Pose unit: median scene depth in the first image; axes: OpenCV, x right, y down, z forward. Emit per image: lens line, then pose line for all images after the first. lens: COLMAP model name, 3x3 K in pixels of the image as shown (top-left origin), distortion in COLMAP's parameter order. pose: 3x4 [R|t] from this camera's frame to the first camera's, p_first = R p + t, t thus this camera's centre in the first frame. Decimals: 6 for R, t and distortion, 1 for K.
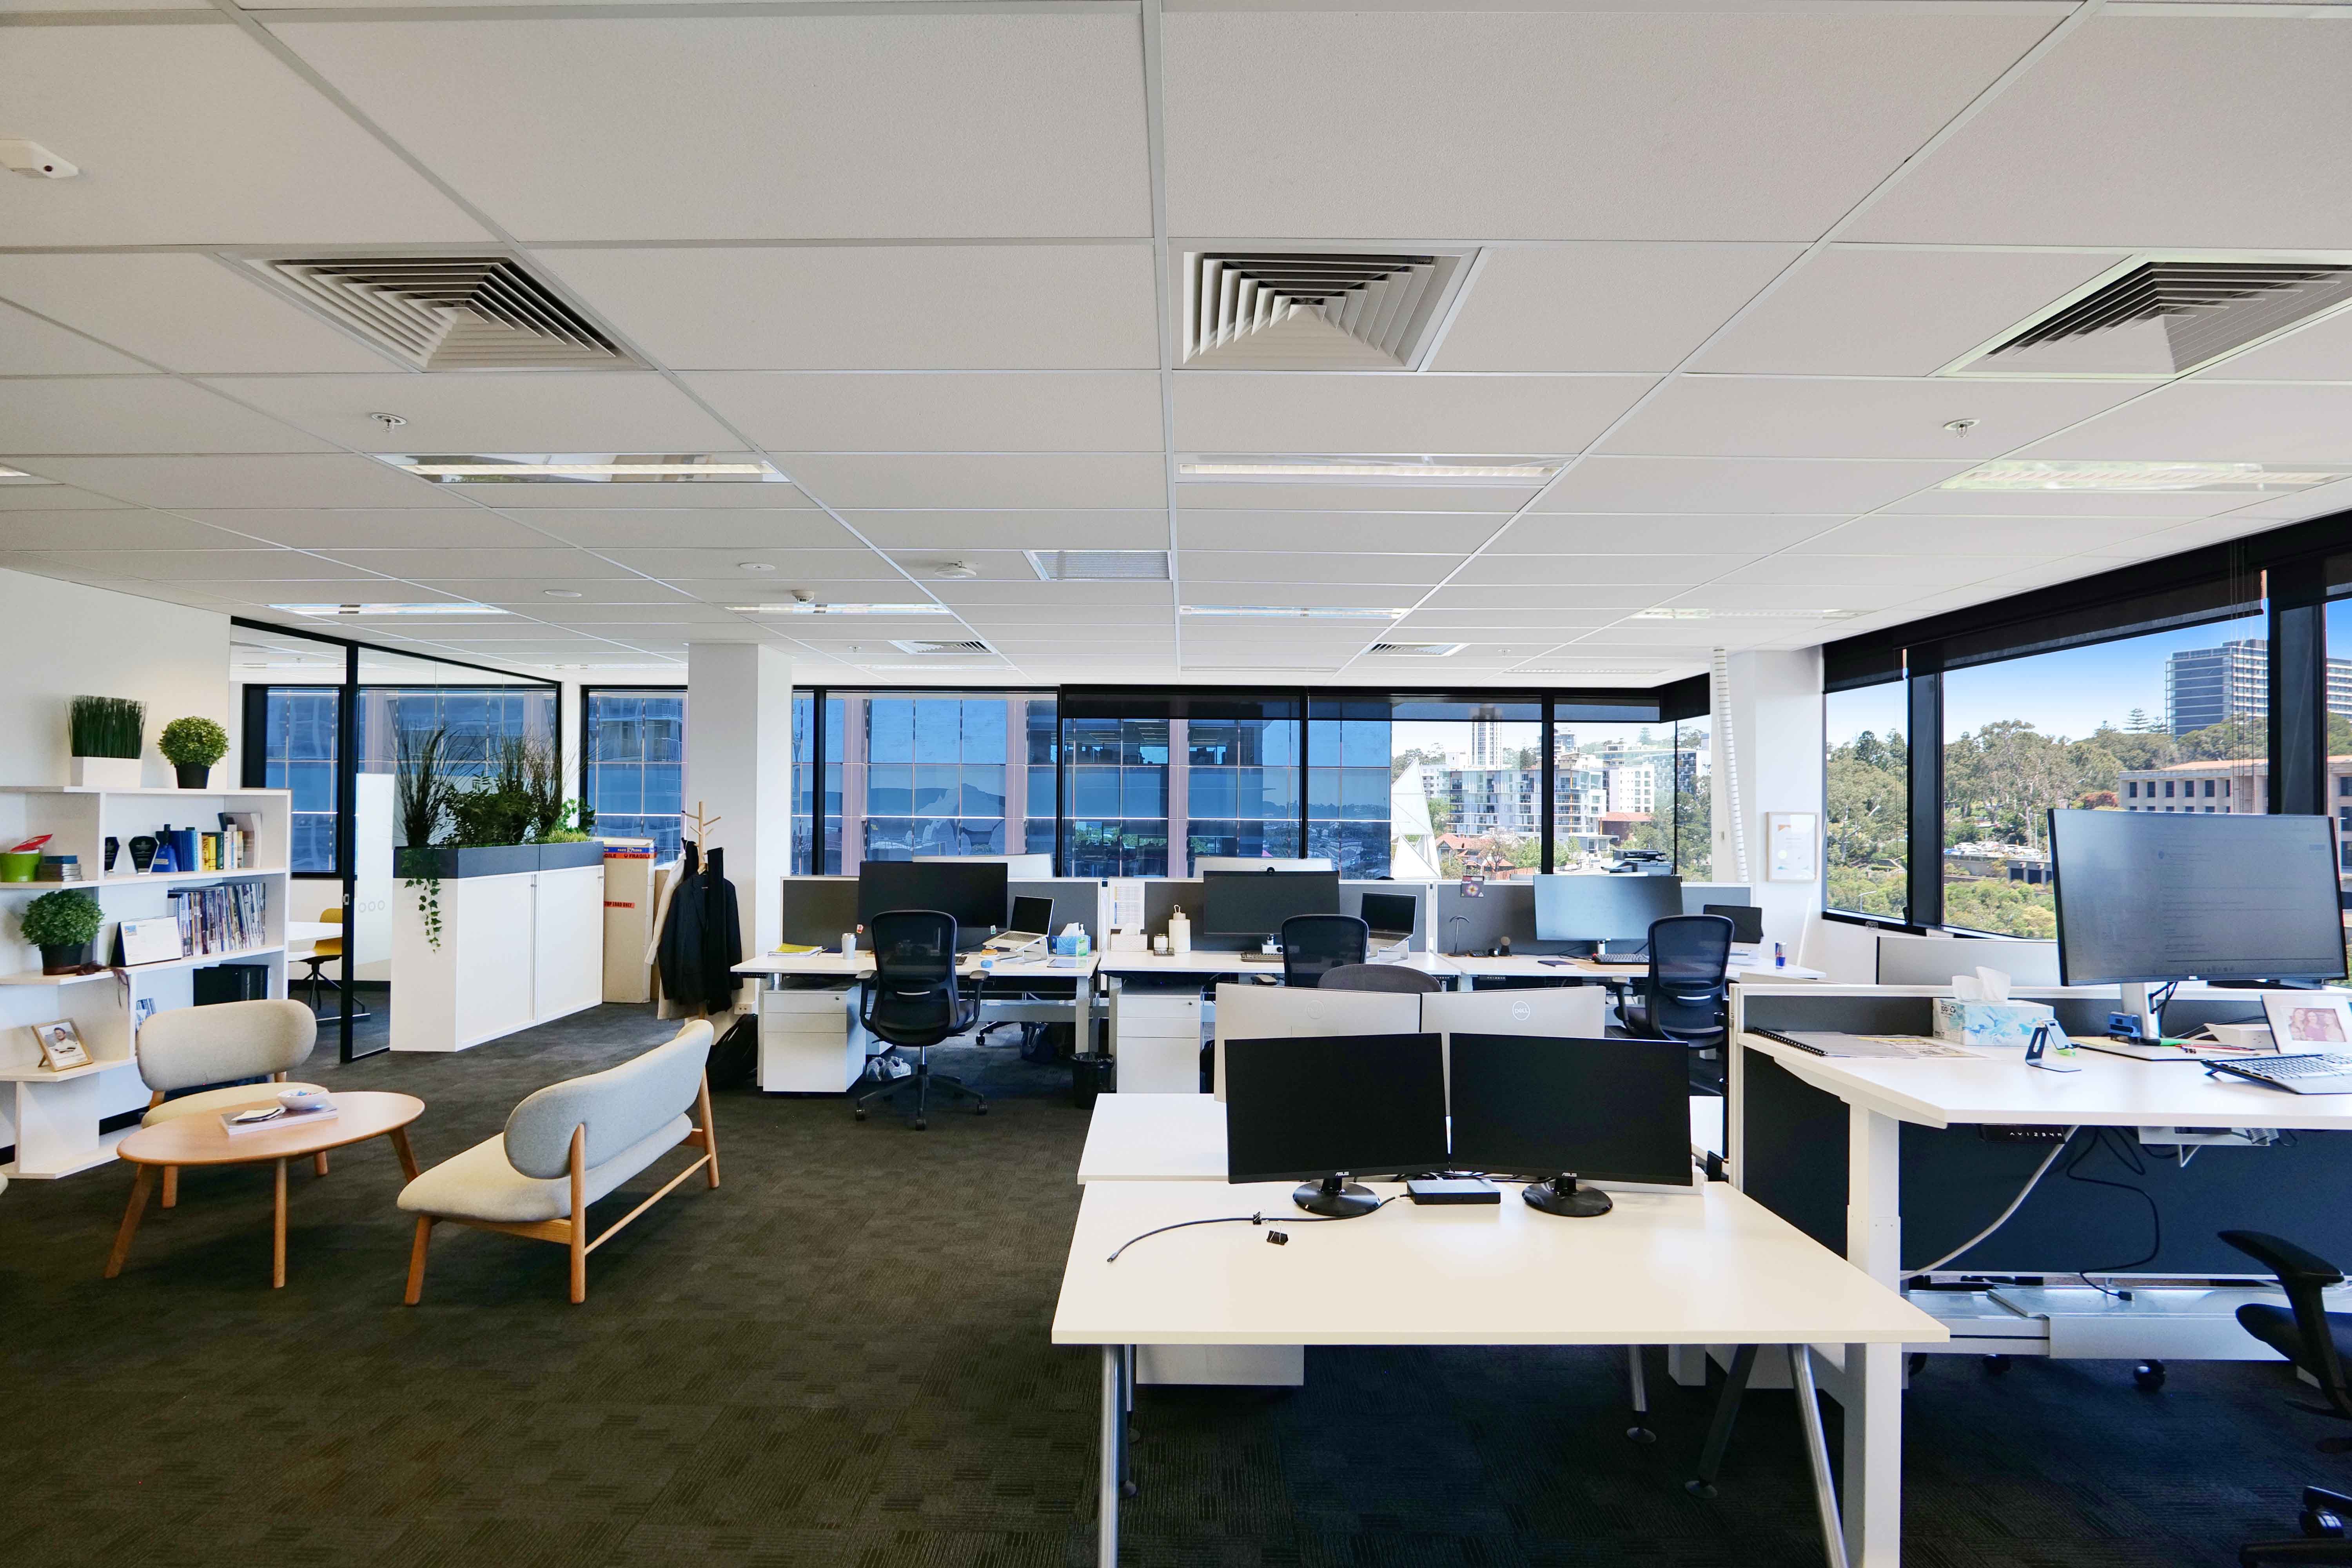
lens RADIAL K [[1103.9, 0, 1170.6], [0, 1103.9, 792.4], [0, 0, 1]] dist [-0.020062, 0.004588]
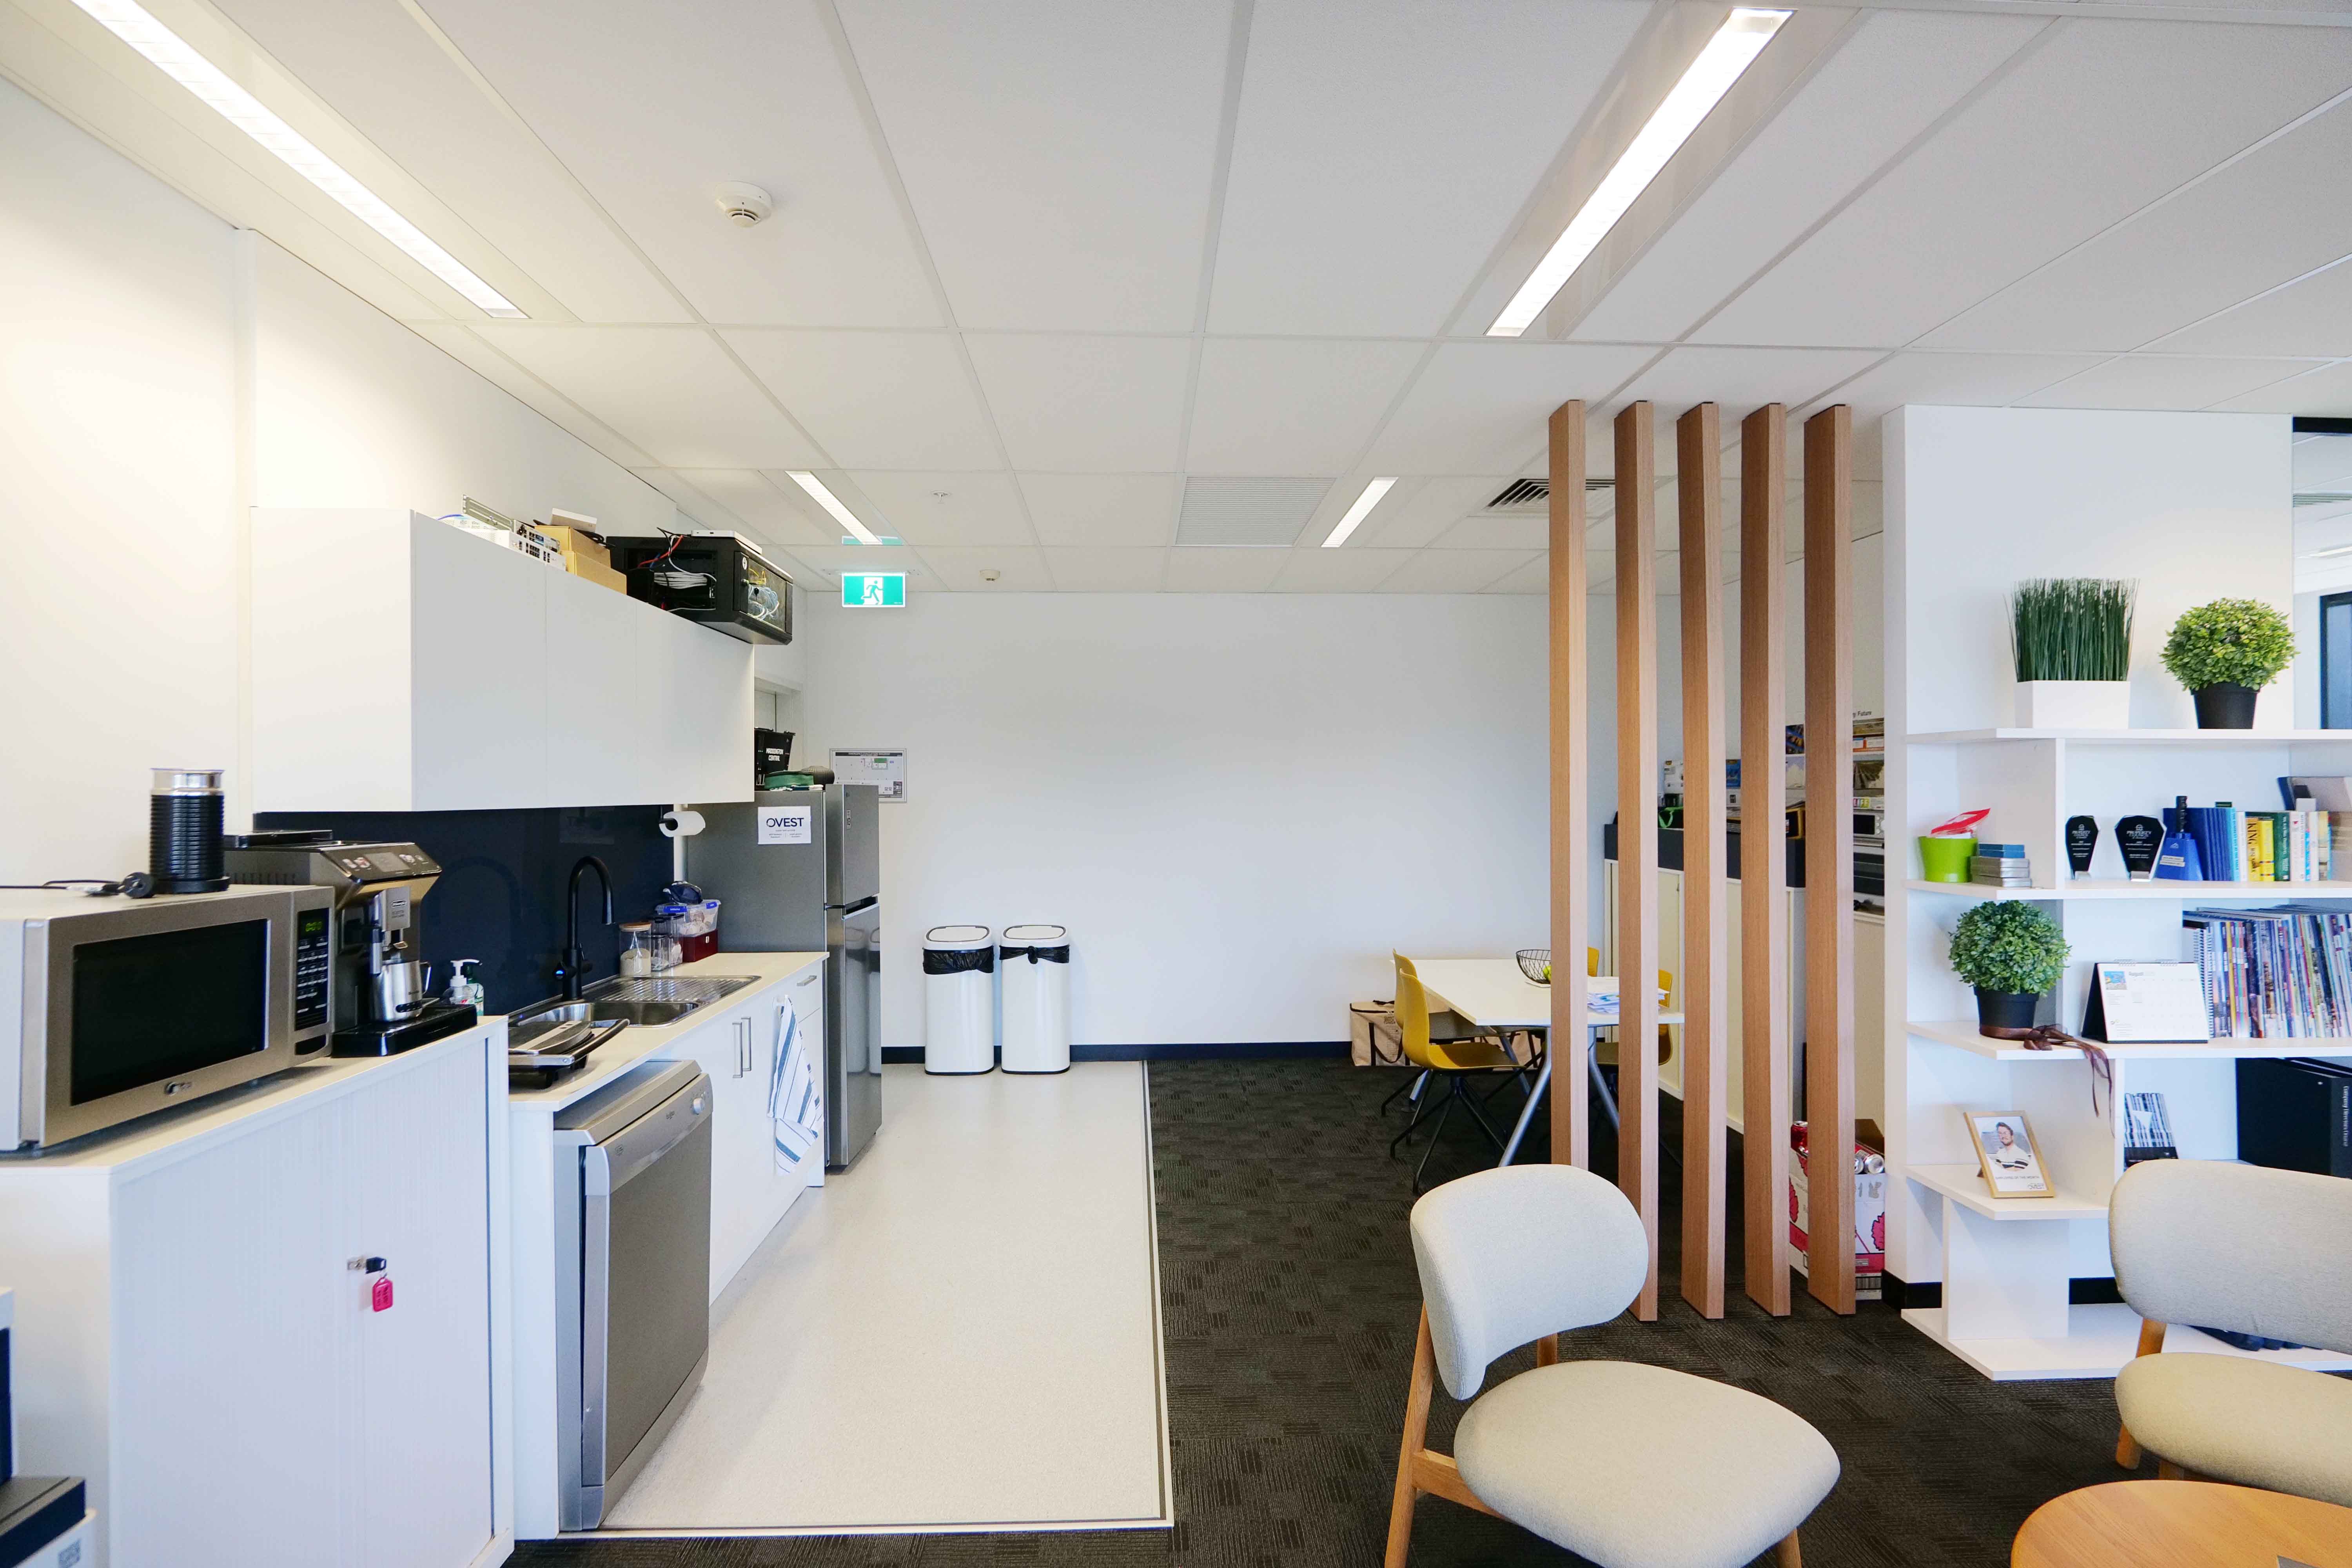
lens RADIAL K [[1095.9, 0, 1176.0], [0, 1095.9, 784.0], [0, 0, 1]] dist [-0.008410, -0.000593]
pose [[0.055430, -0.009004, -0.998422, -0.368060], [0.015714, 0.999843, -0.008144, 0.018617], [0.998339, -0.015238, 0.055563, 0.426760]]
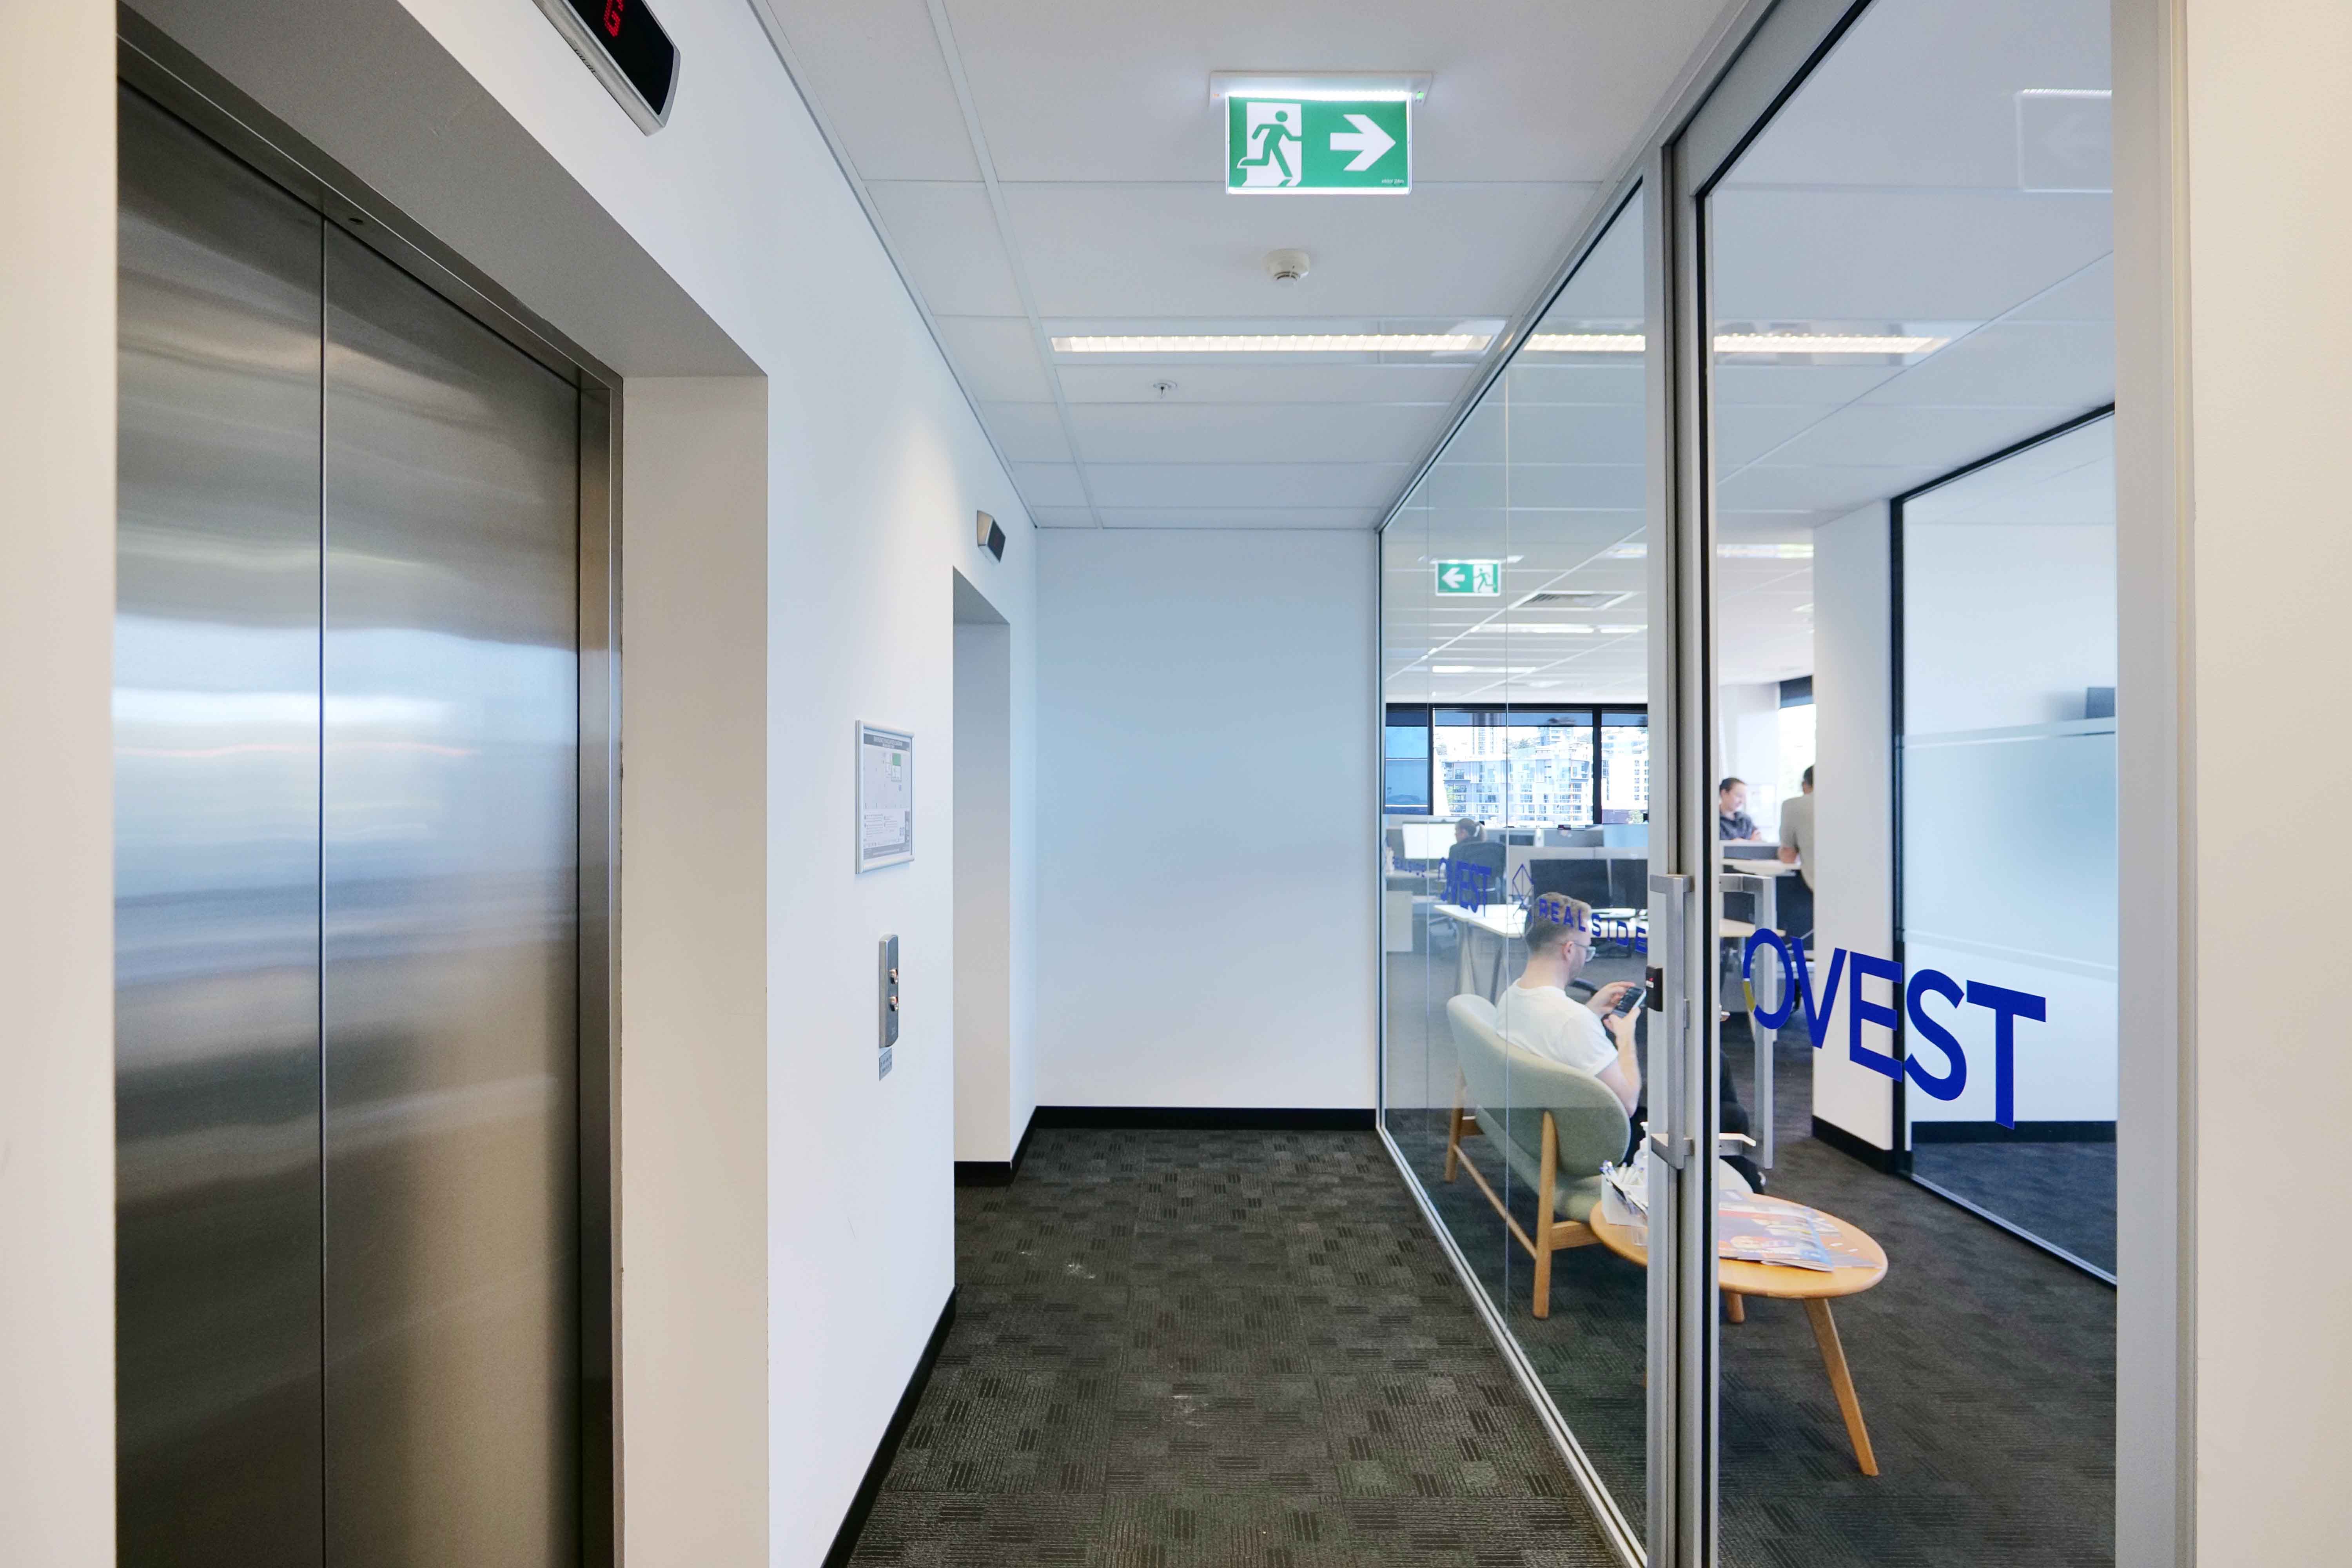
lens RADIAL K [[1103.9, 0, 1170.6], [0, 1103.9, 792.4], [0, 0, 1]] dist [-0.020062, 0.004588]
pose [[0.999959, -0.008843, 0.002065, -0.378449], [0.008831, 0.999943, 0.005939, 0.016369], [-0.002117, -0.005921, 0.999980, -0.765868]]
